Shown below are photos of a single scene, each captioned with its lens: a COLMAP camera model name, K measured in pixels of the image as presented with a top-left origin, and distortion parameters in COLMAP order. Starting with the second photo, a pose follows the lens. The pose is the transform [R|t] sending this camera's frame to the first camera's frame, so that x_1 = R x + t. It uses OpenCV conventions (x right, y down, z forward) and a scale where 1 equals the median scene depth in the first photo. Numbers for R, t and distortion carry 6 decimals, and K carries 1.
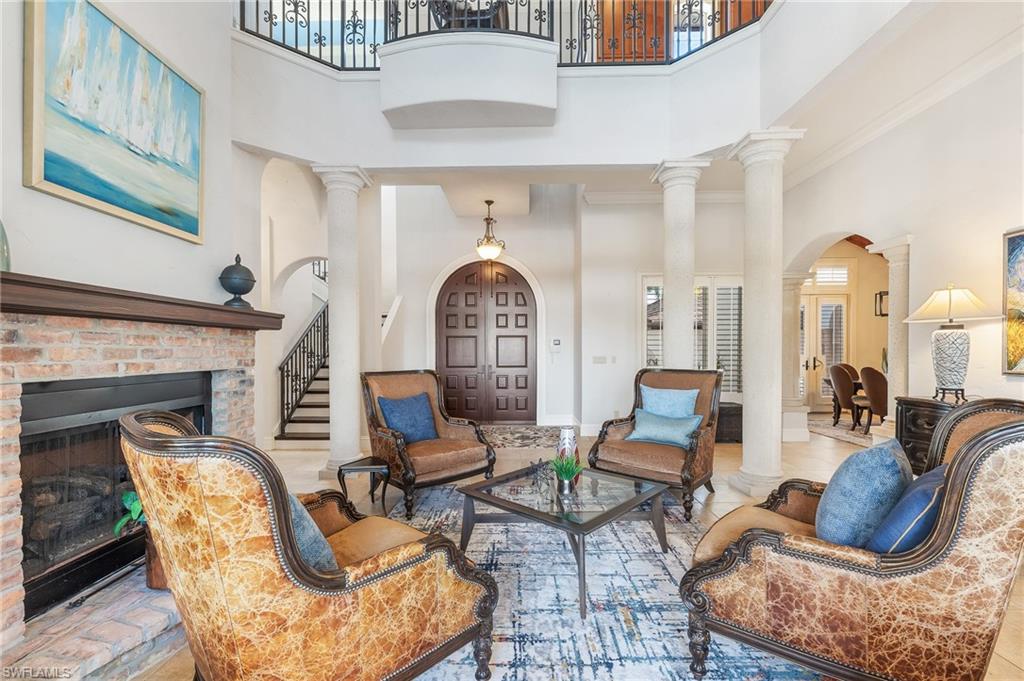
lens RADIAL K [[431.7, 0, 511.7], [0, 431.7, 346.4], [0, 0, 1]] dist [0.000486, 0.000111]
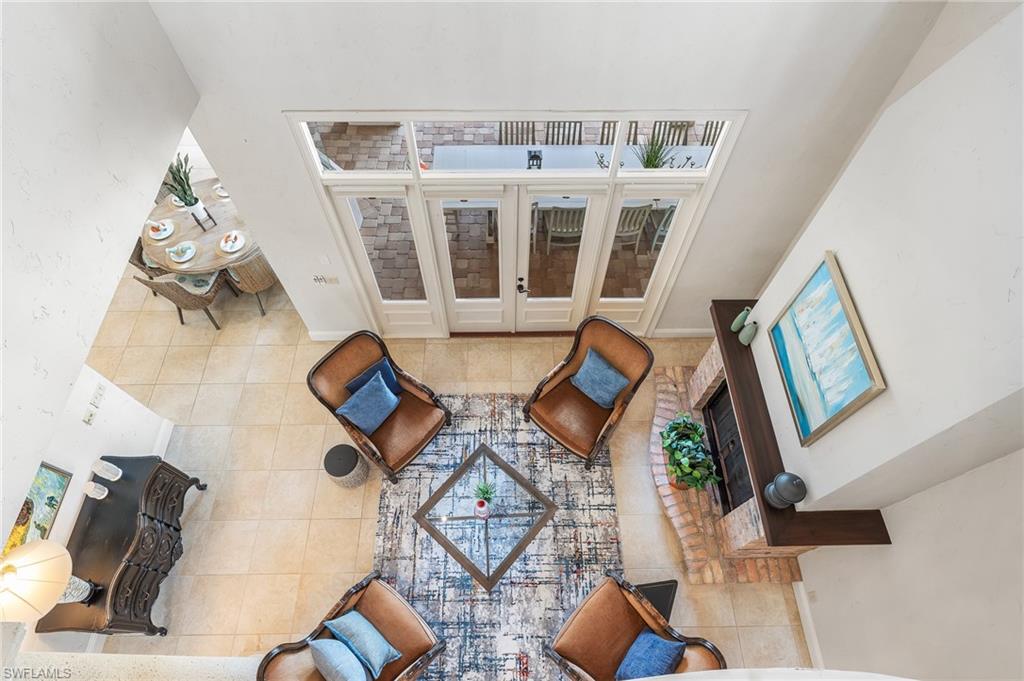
lens RADIAL K [[569.8, 0, 511.8], [0, 569.8, 338.2], [0, 0, 1]] dist [-0.002903, -0.000262]
pose [[-0.999507, 0.025170, -0.018792, 0.072349], [-0.003372, 0.508811, 0.860872, -2.193557], [0.031230, 0.860510, -0.508475, 1.980344]]
